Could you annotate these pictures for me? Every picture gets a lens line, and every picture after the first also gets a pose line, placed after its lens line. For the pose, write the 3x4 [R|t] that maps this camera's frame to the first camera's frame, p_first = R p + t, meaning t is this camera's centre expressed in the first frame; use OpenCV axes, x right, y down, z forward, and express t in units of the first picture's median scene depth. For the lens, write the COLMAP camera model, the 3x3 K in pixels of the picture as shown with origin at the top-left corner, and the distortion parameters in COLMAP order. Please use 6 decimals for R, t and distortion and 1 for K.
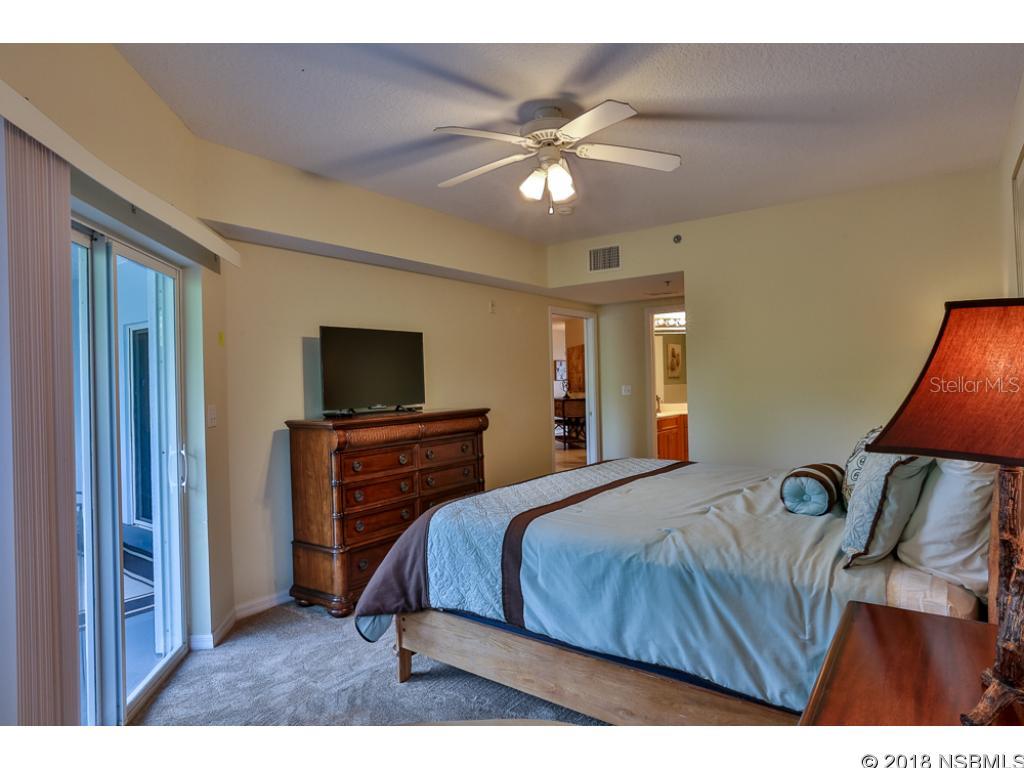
lens RADIAL K [[602.3, 0, 501.7], [0, 602.3, 390.5], [0, 0, 1]] dist [-0.028674, 0.008428]
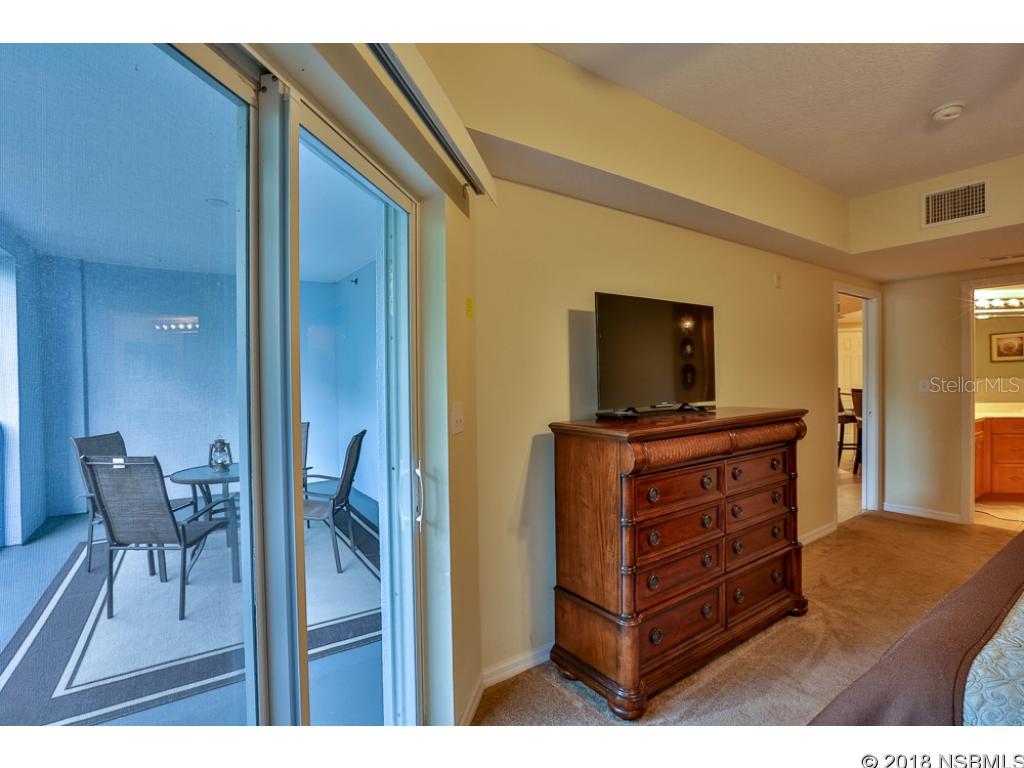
lens RADIAL K [[499.8, 0, 517.3], [0, 499.8, 383.2], [0, 0, 1]] dist [-0.053709, 0.012957]
pose [[0.948422, 0.012043, -0.316781, -0.213945], [-0.011800, 0.999927, 0.002687, 0.000683], [0.316790, 0.001189, 0.948495, 0.429118]]
